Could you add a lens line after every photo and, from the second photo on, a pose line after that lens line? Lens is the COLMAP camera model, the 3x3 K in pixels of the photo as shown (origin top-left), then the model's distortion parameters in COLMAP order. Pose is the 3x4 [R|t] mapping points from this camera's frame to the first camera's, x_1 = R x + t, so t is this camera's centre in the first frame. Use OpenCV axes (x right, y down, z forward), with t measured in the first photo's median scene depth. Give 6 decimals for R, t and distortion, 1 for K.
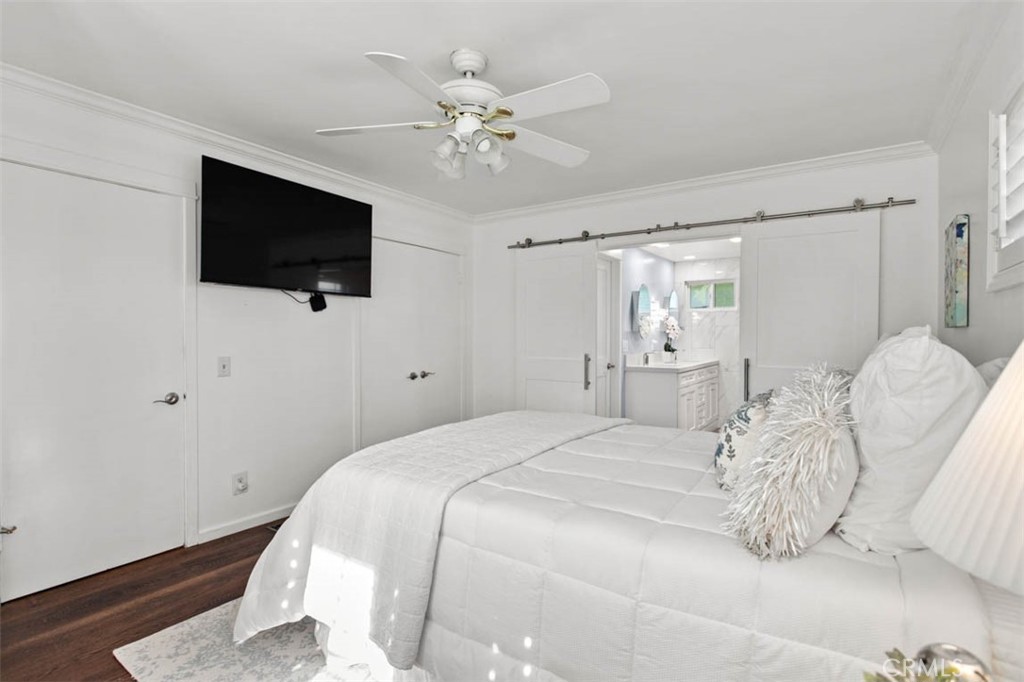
lens RADIAL K [[506.0, 0, 512.1], [0, 506.0, 338.5], [0, 0, 1]] dist [-0.002046, 0.001080]
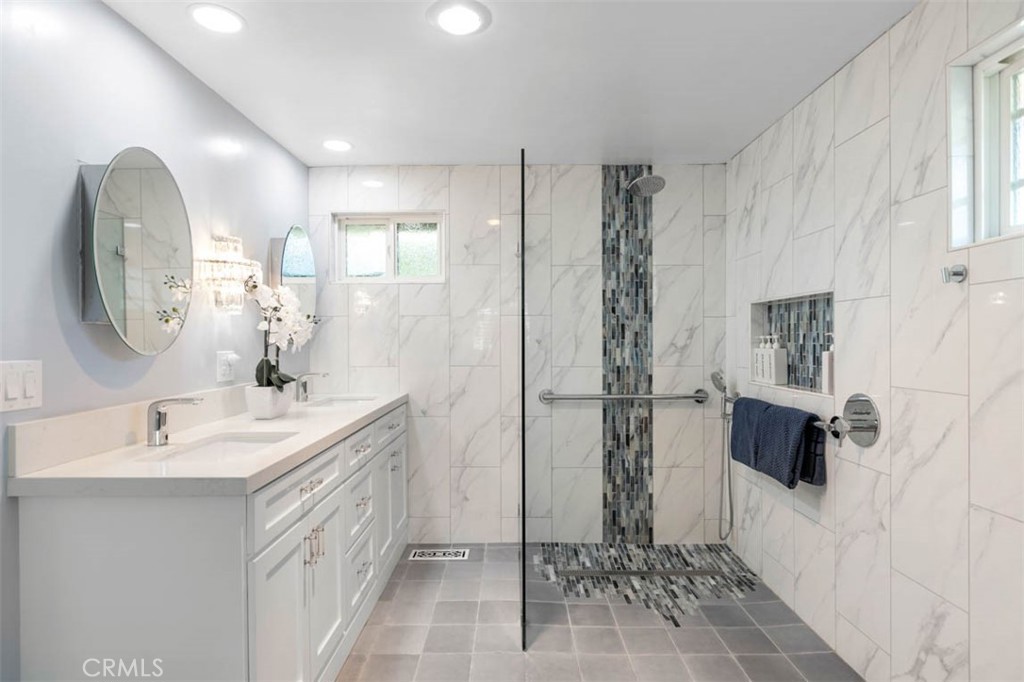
lens RADIAL K [[535.3, 0, 514.3], [0, 535.3, 340.0], [0, 0, 1]] dist [0.000124, -0.002460]
pose [[0.834805, -0.006651, 0.550505, 0.243398], [0.006826, 0.999975, 0.001730, -0.004270], [-0.550503, 0.002313, 0.834830, 0.592426]]
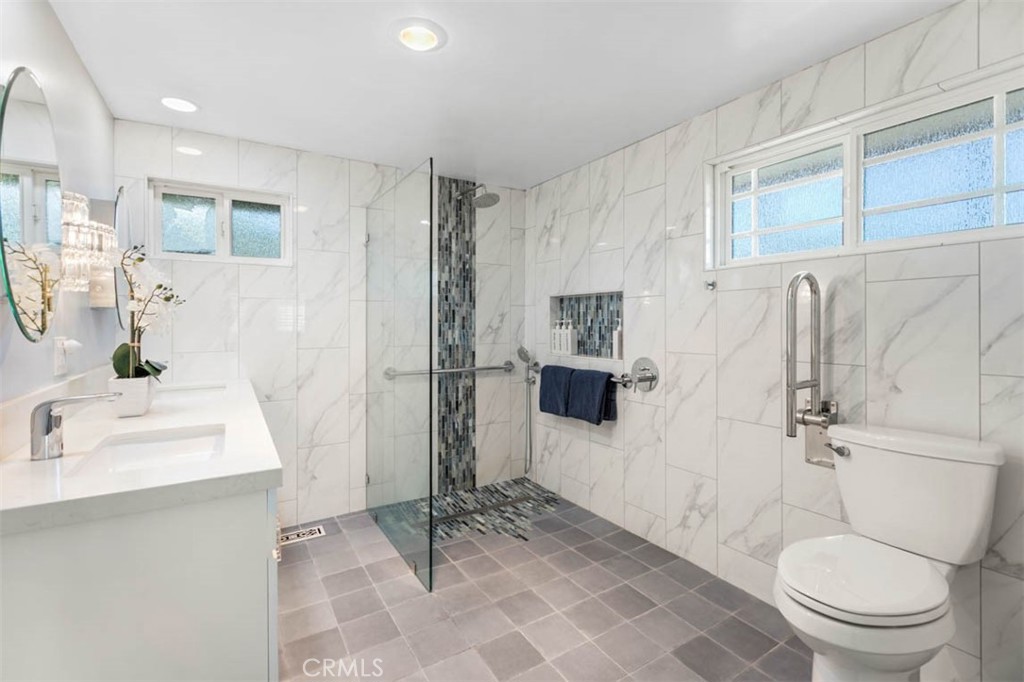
lens RADIAL K [[466.0, 0, 522.9], [0, 466.0, 324.2], [0, 0, 1]] dist [0.001060, -0.000557]
pose [[0.401395, -0.007538, 0.915874, 0.150664], [0.004859, 0.999970, 0.006101, -0.004504], [-0.915892, 0.002001, 0.401420, 0.672818]]
